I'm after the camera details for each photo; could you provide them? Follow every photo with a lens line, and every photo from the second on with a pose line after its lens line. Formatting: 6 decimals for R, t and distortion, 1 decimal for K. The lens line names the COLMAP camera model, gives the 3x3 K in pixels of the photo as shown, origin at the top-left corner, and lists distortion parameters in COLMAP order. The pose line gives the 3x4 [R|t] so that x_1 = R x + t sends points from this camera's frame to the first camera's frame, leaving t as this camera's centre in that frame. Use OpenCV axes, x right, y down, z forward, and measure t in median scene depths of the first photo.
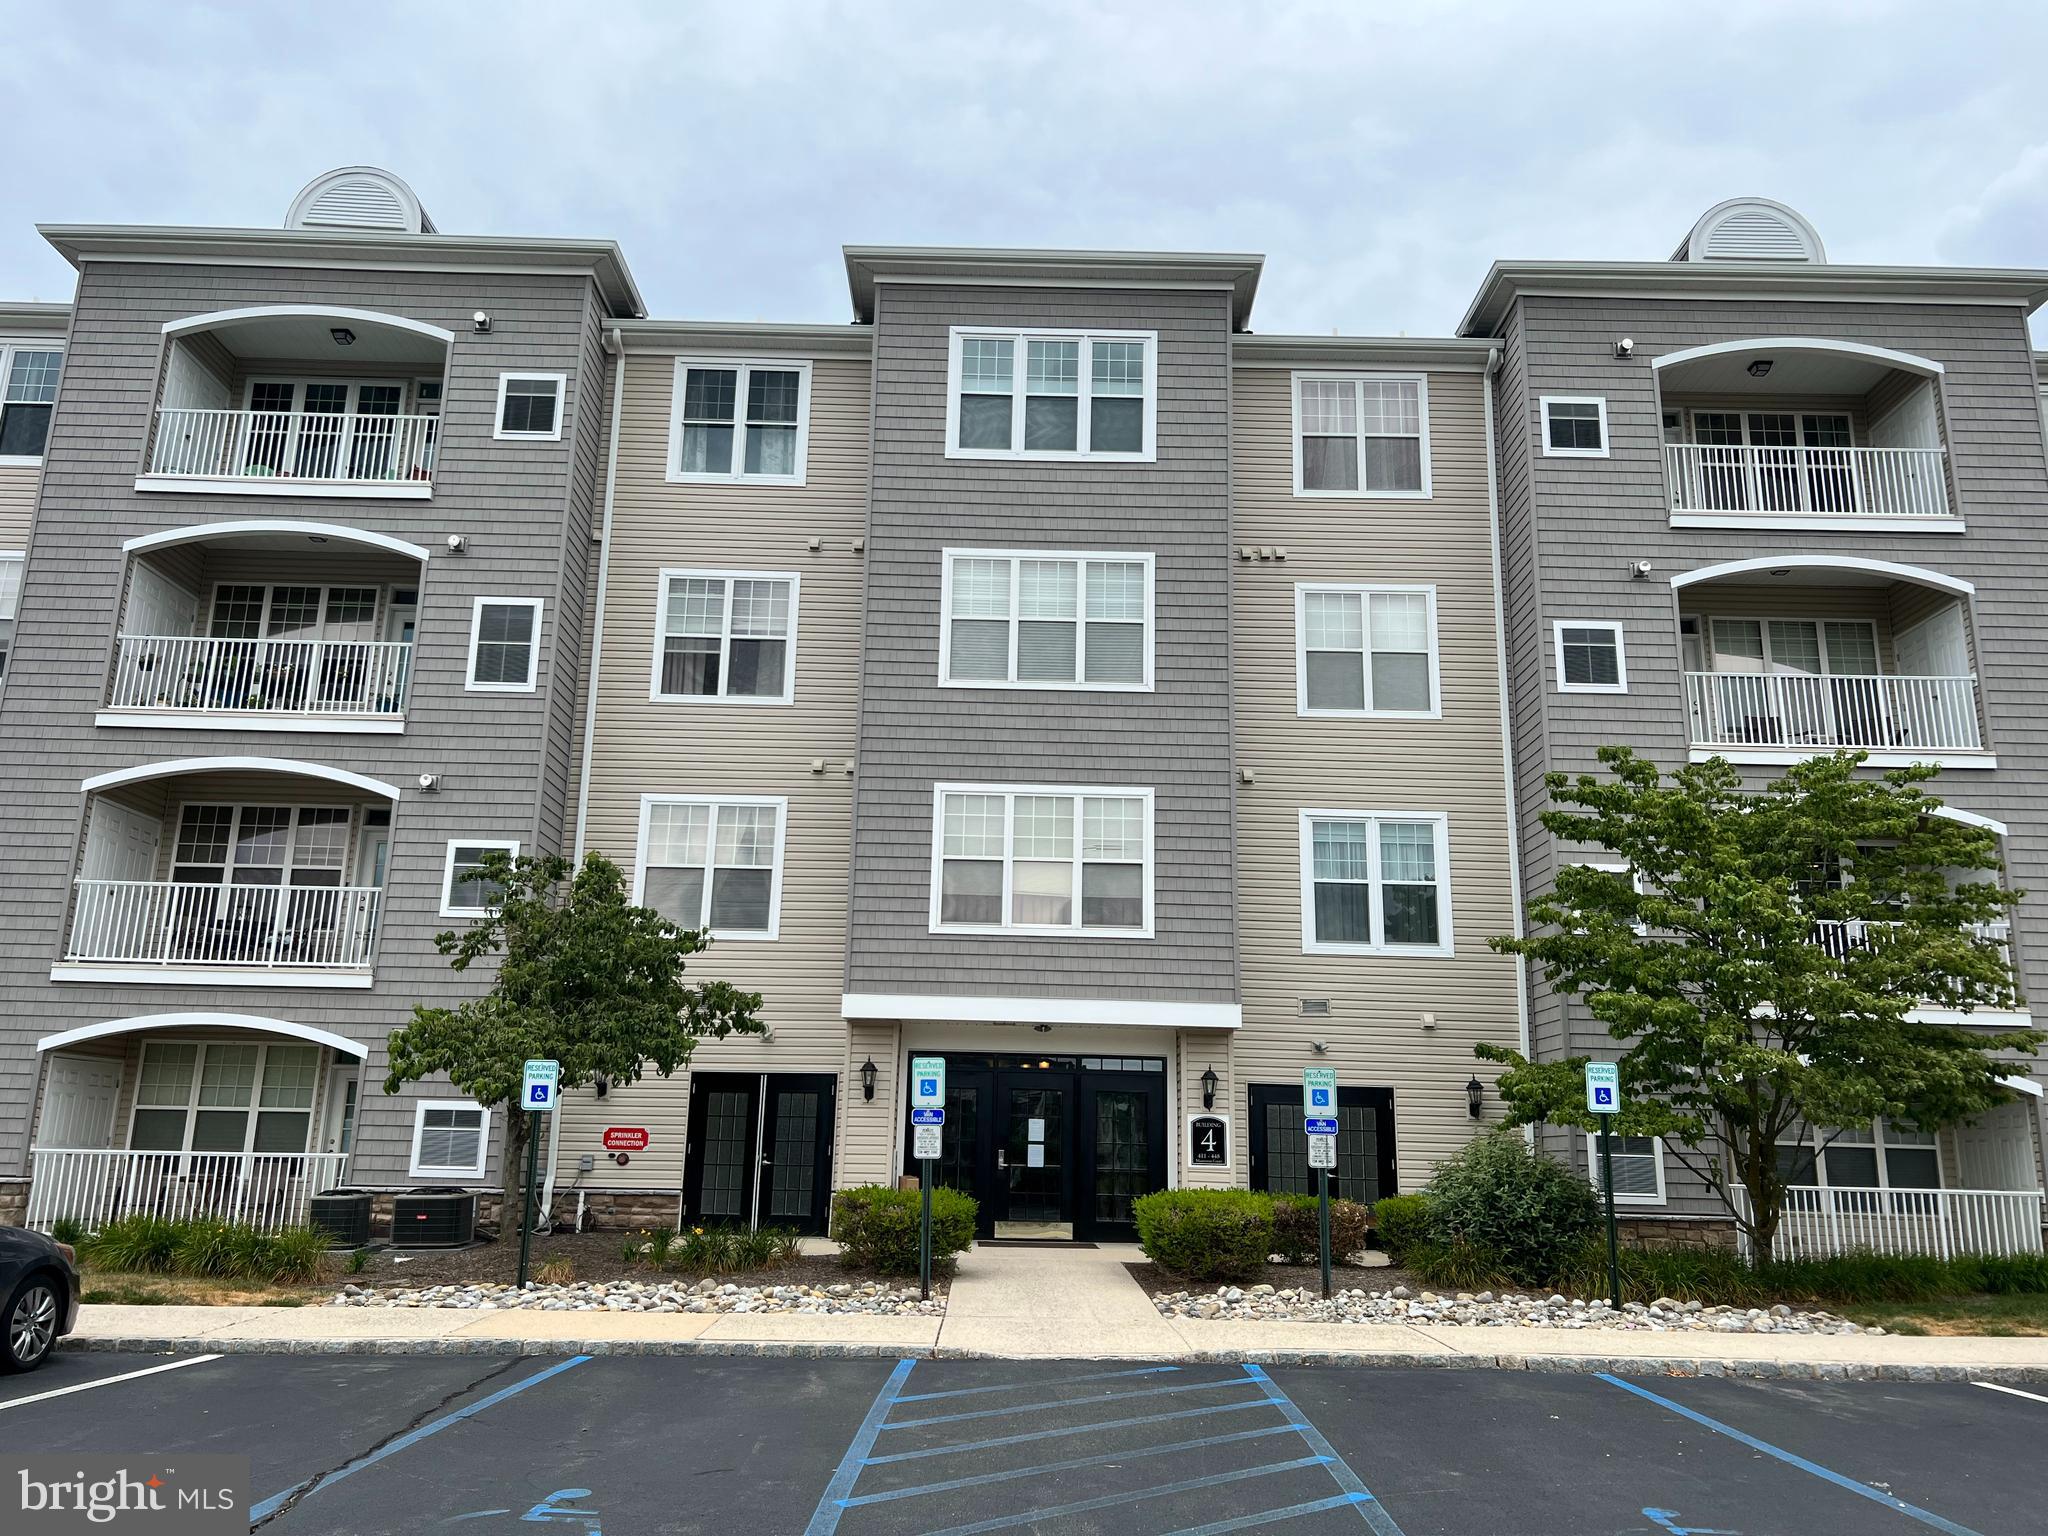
lens RADIAL K [[1519.4, 0, 1015.9], [0, 1519.4, 754.0], [0, 0, 1]] dist [0.057979, -0.001784]
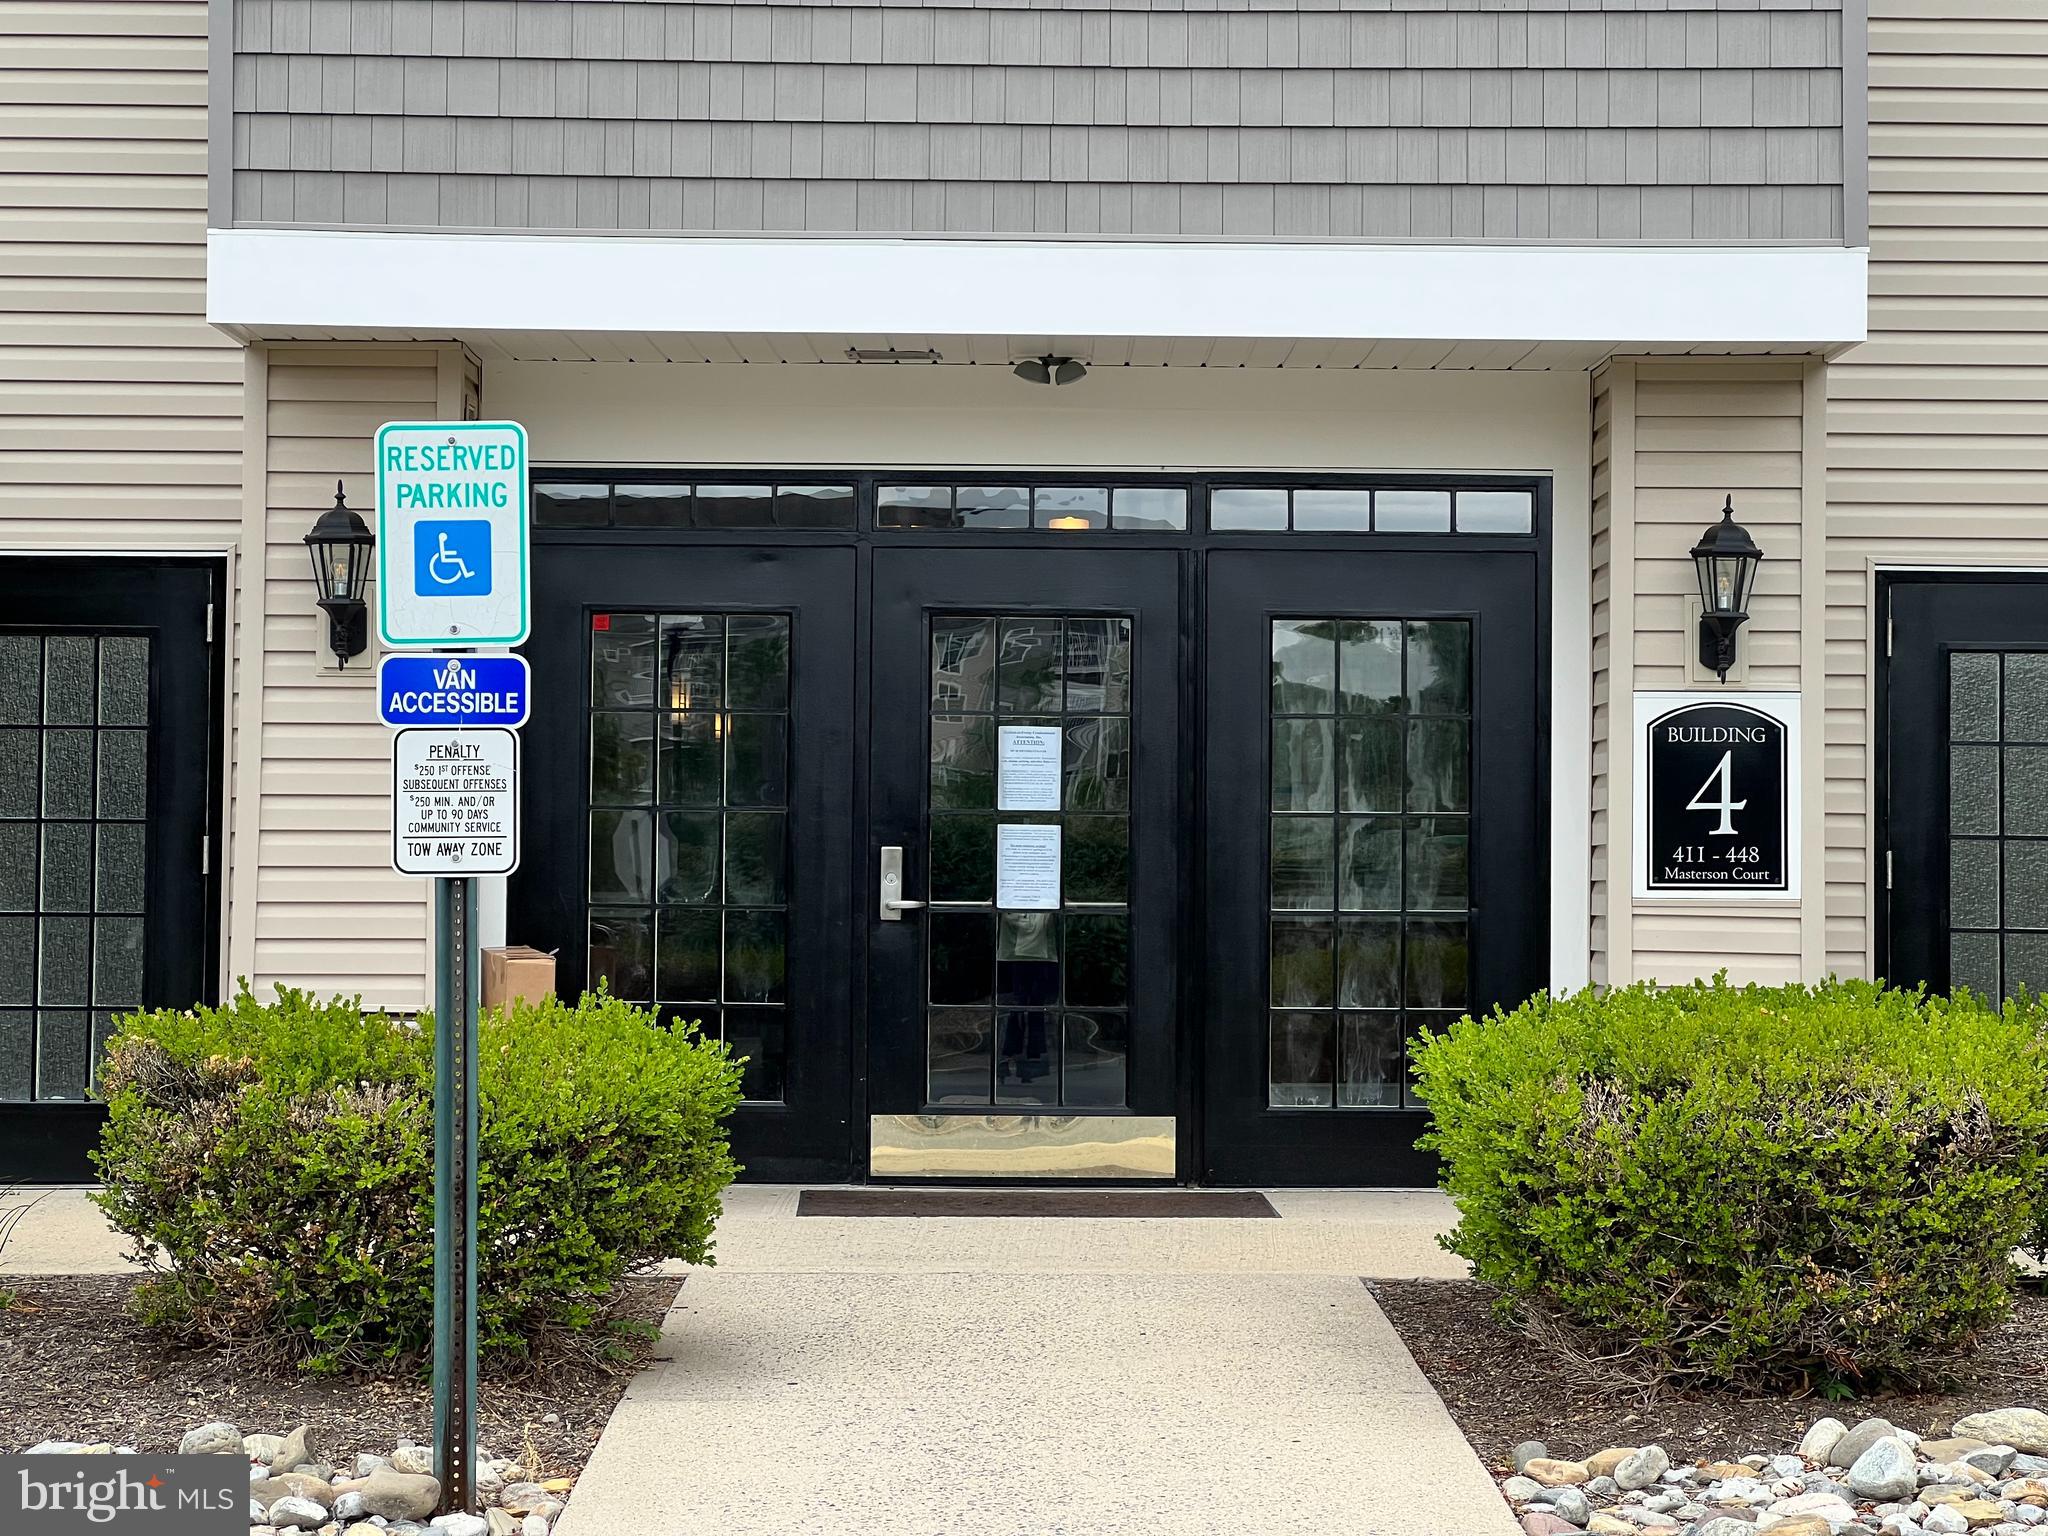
lens RADIAL K [[4595.4, 0, 1023.5], [0, 4595.4, 769.5], [0, 0, 1]] dist [0.036972, 0.000000]
pose [[0.999847, -0.014985, -0.009072, 0.019680], [0.016682, 0.972510, 0.232263, 0.072452], [0.005342, -0.232379, 0.972611, 0.268858]]
